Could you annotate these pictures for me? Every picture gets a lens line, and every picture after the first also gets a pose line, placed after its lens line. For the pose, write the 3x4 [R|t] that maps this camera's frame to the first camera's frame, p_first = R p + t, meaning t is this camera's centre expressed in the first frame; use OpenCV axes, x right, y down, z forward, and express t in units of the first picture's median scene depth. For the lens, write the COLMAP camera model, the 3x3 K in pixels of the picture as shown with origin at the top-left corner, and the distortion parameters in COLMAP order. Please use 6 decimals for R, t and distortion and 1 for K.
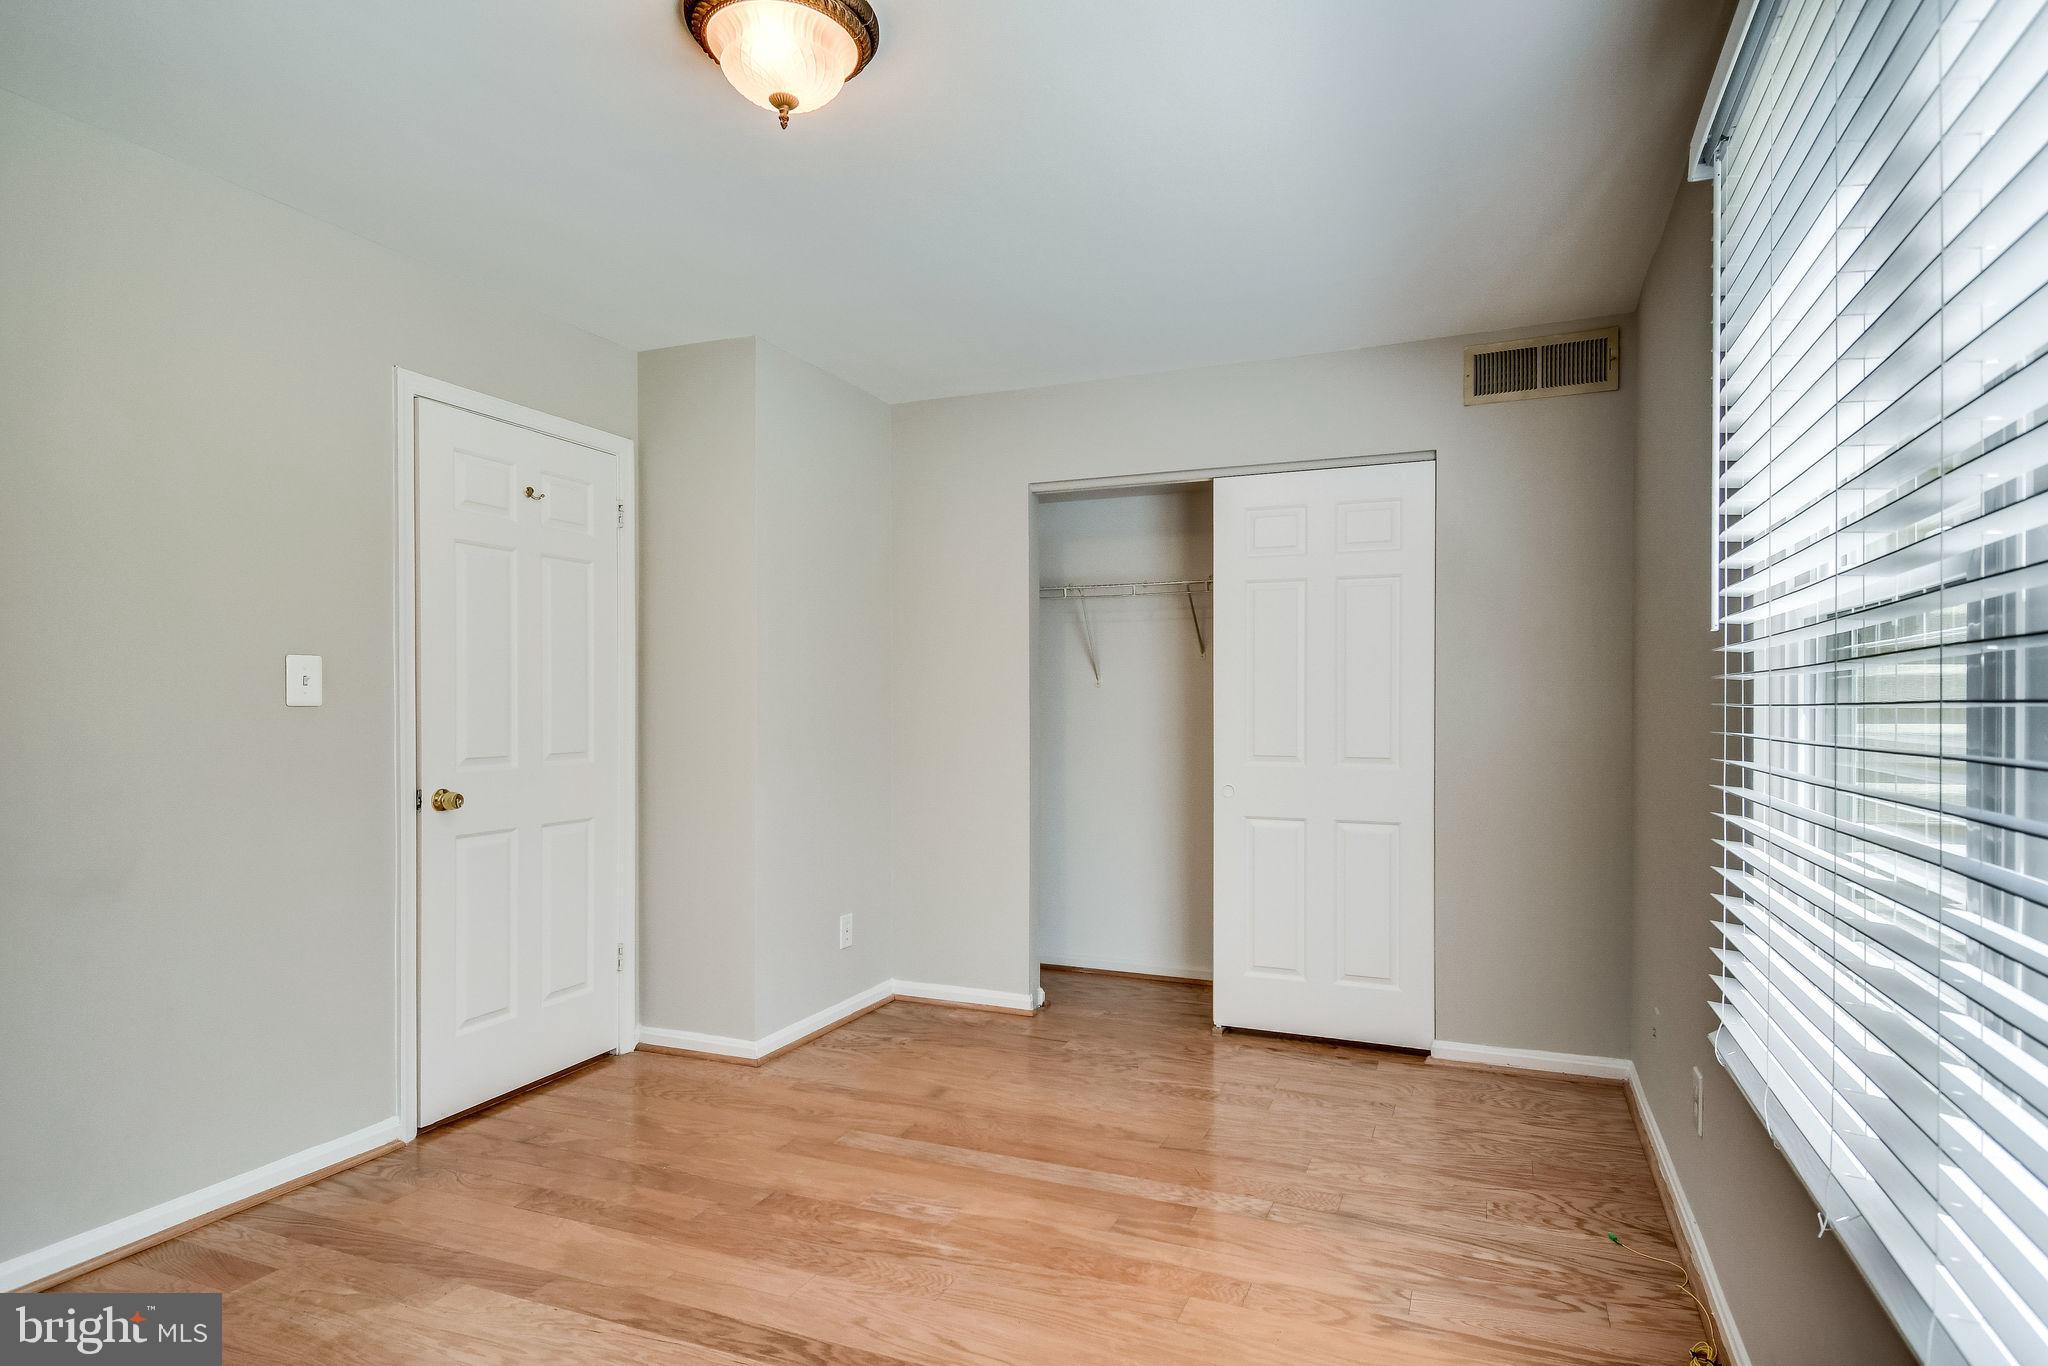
lens RADIAL K [[1109.6, 0, 1040.3], [0, 1109.6, 710.4], [0, 0, 1]] dist [0.049921, -0.025828]
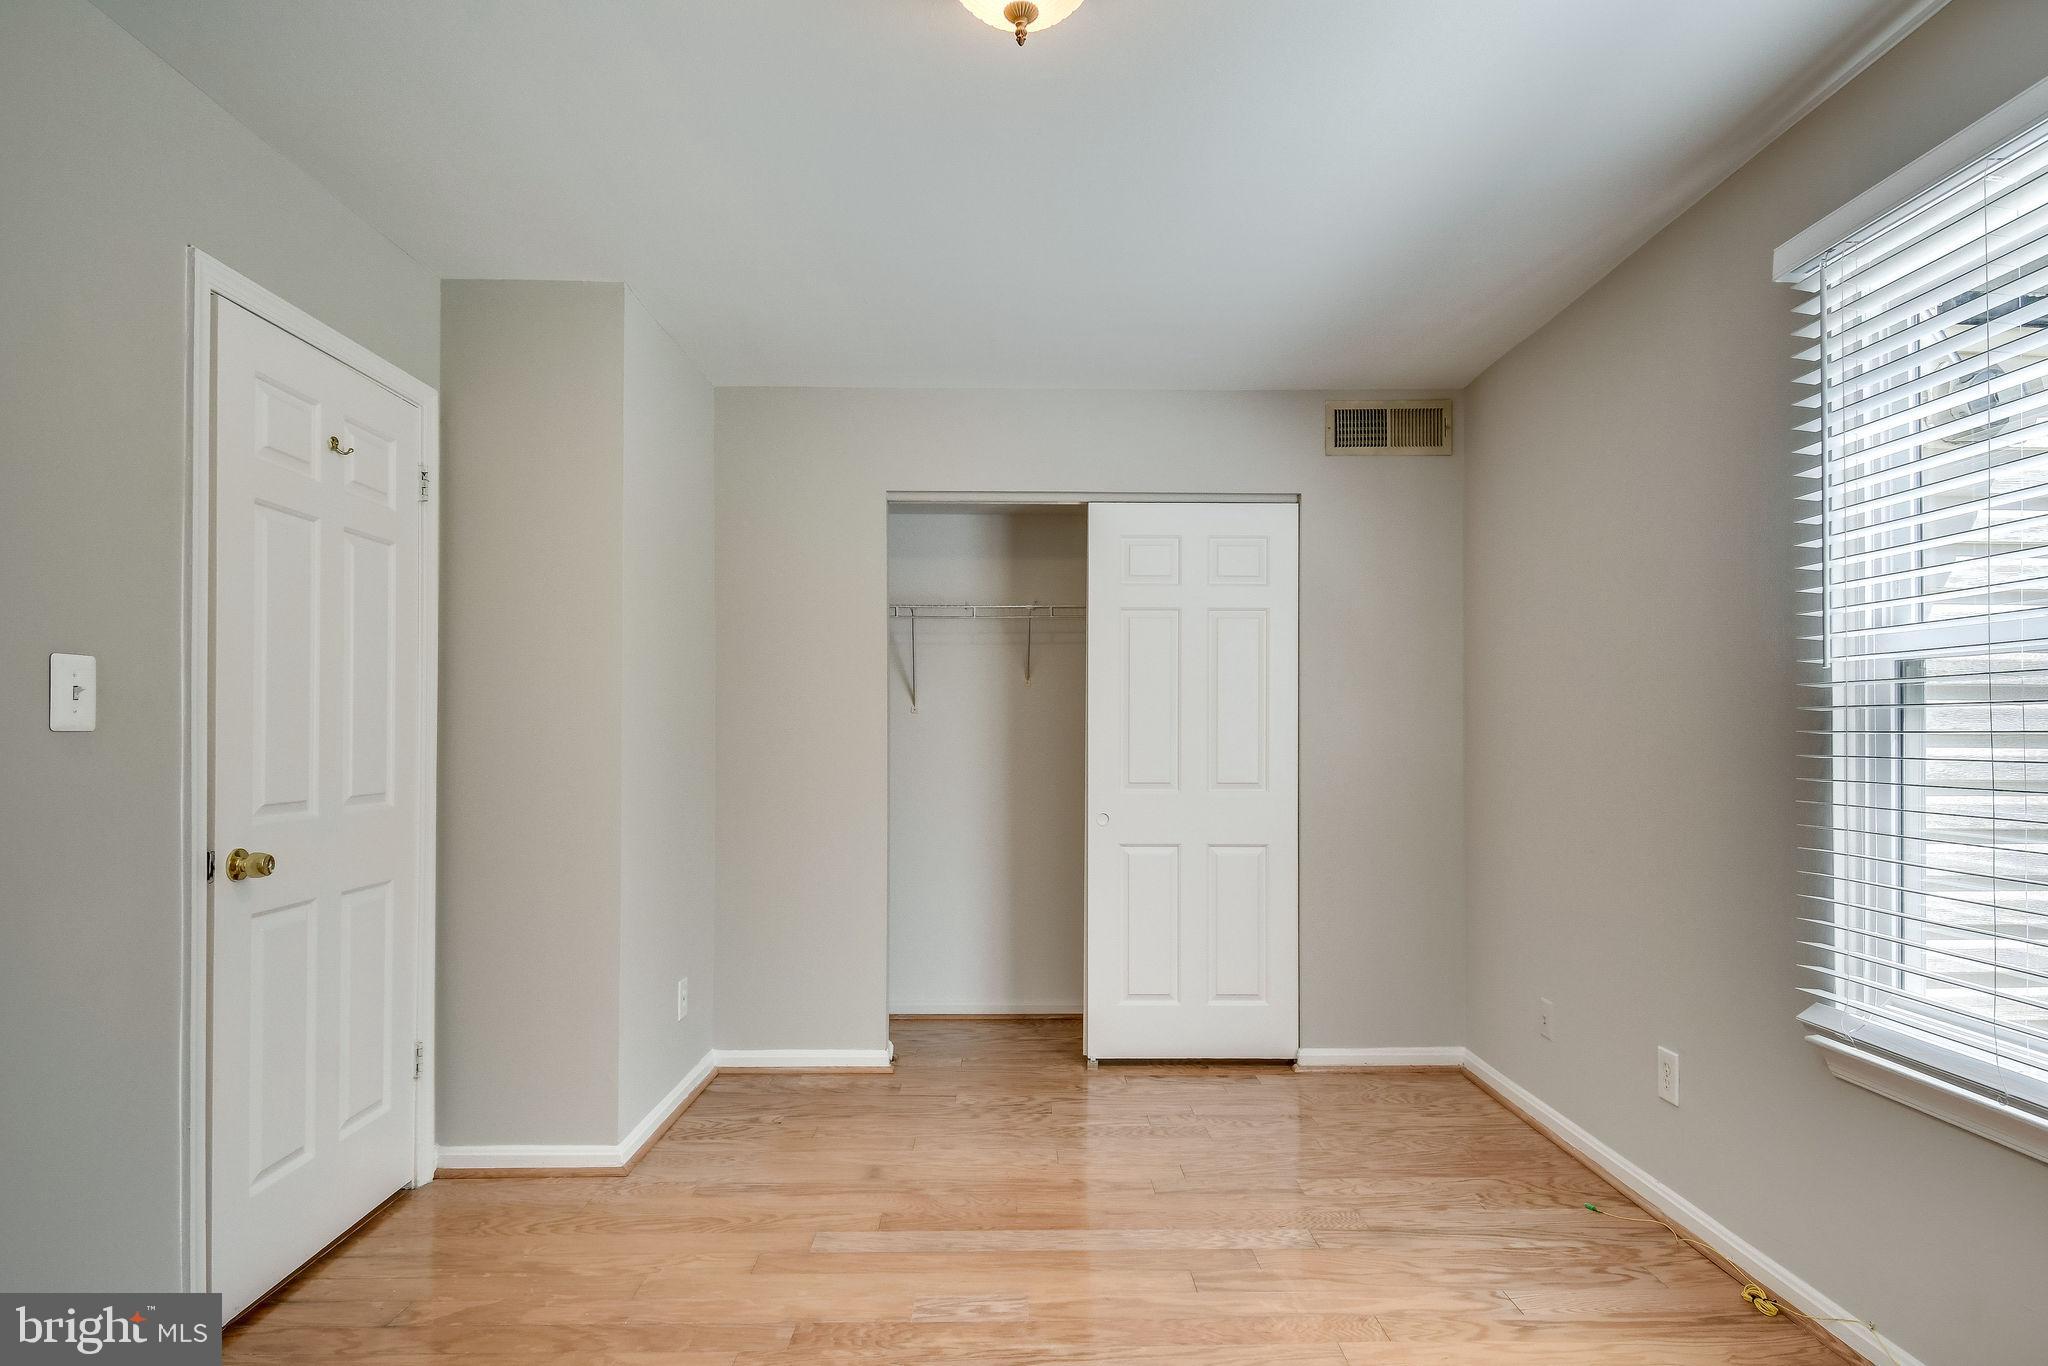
lens RADIAL K [[1110.3, 0, 1042.3], [0, 1110.3, 722.5], [0, 0, 1]] dist [0.041800, -0.027349]
pose [[0.918301, 0.004821, 0.395853, -0.299657], [0.000944, 0.999896, -0.014369, 0.000706], [-0.395881, 0.013568, 0.918202, 0.125923]]
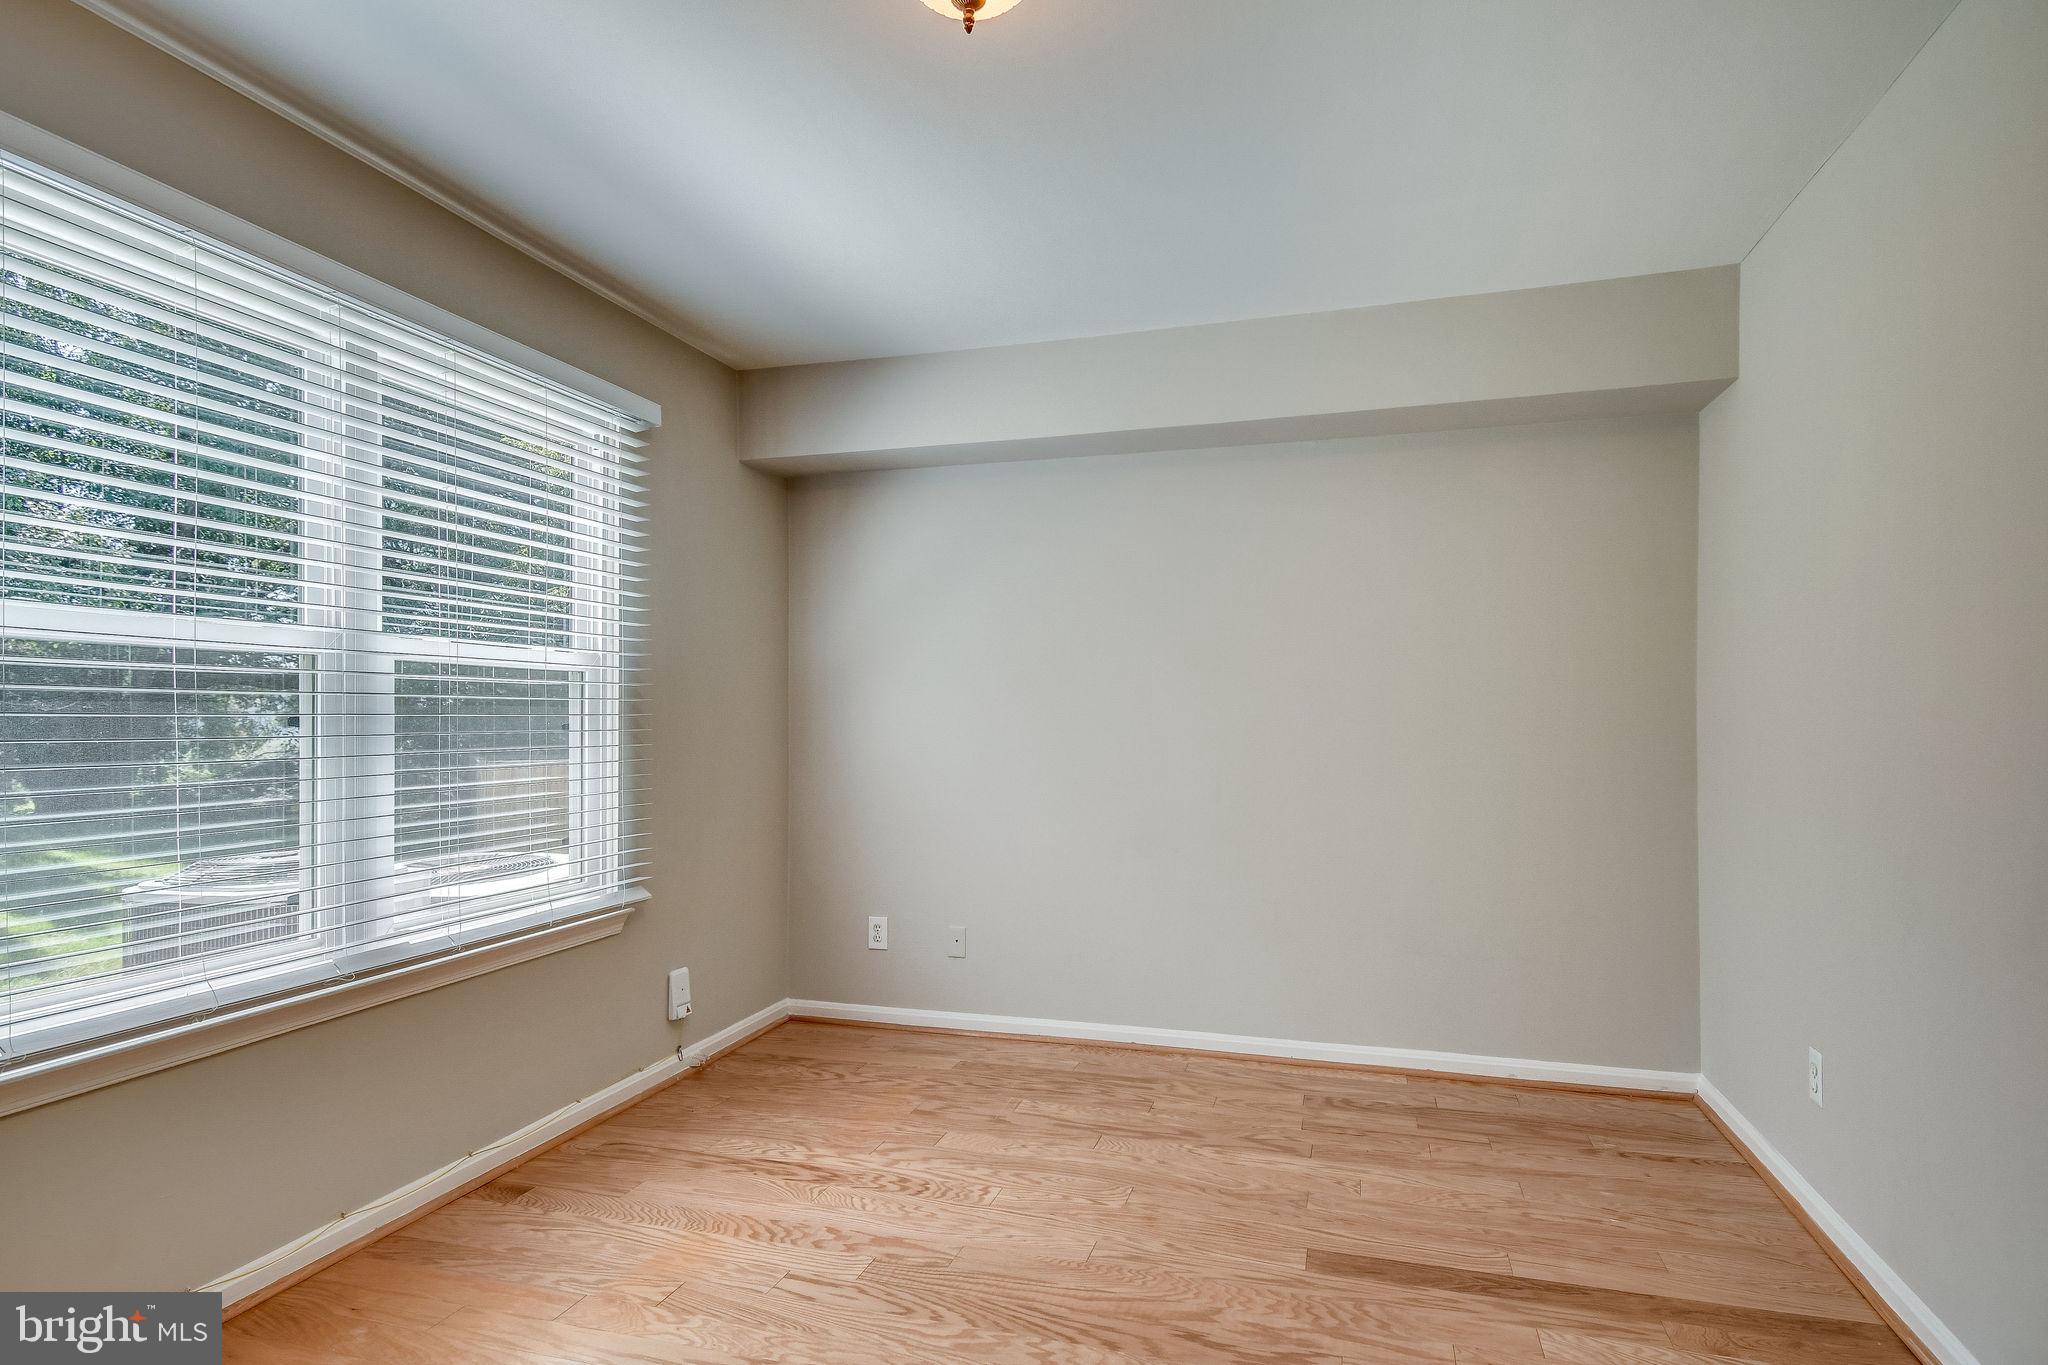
lens RADIAL K [[1110.3, 0, 1042.3], [0, 1110.3, 722.0], [0, 0, 1]] dist [0.041800, -0.027349]
pose [[-0.993926, 0.001980, -0.110034, -0.103081], [0.001159, 0.999971, 0.007525, -0.001541], [0.110046, 0.007352, -0.993899, 1.024366]]
